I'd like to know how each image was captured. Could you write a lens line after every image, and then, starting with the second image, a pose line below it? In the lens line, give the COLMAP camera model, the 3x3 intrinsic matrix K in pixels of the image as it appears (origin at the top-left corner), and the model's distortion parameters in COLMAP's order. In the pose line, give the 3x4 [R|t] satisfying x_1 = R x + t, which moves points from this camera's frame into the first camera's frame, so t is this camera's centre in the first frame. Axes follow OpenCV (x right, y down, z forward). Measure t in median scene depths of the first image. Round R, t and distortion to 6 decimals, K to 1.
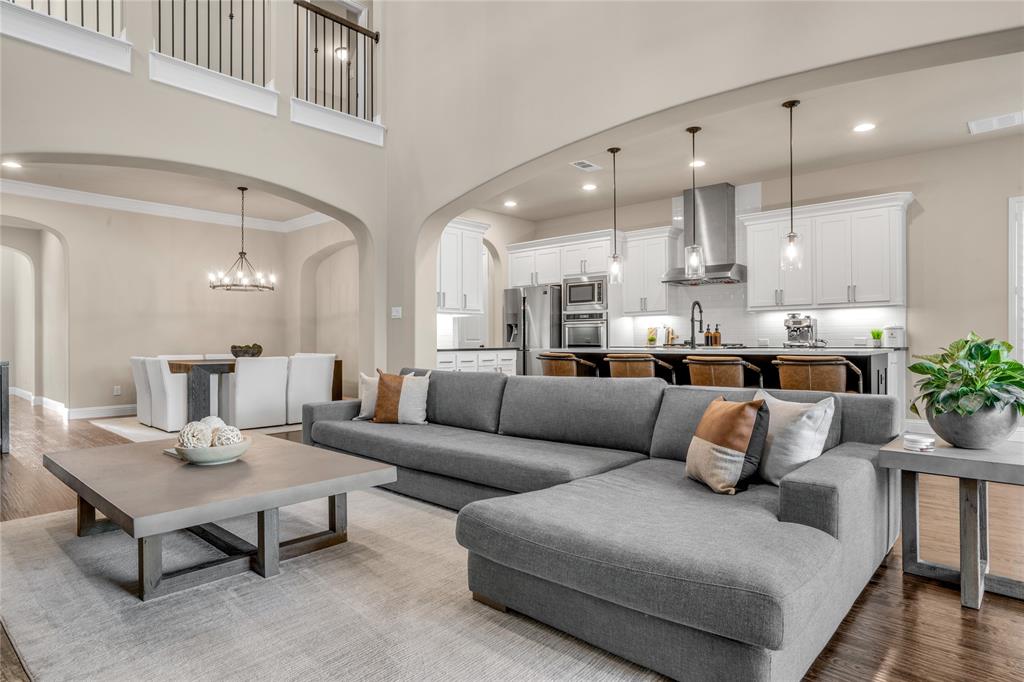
lens RADIAL K [[571.5, 0, 505.7], [0, 571.5, 341.2], [0, 0, 1]] dist [-0.041196, 0.031854]
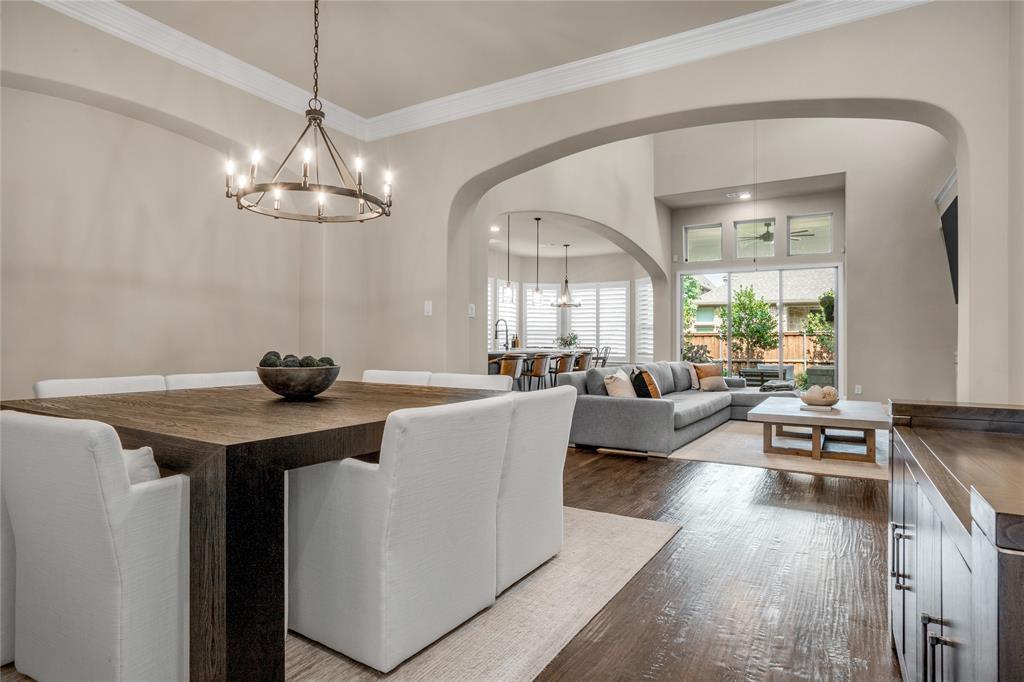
lens RADIAL K [[571.5, 0, 505.7], [0, 571.5, 341.2], [0, 0, 1]] dist [-0.041196, 0.031854]
pose [[-0.196313, 0.003200, 0.980536, -0.993336], [-0.004474, 0.999981, -0.004159, -0.001941], [-0.980531, -0.005203, -0.196295, 1.092774]]
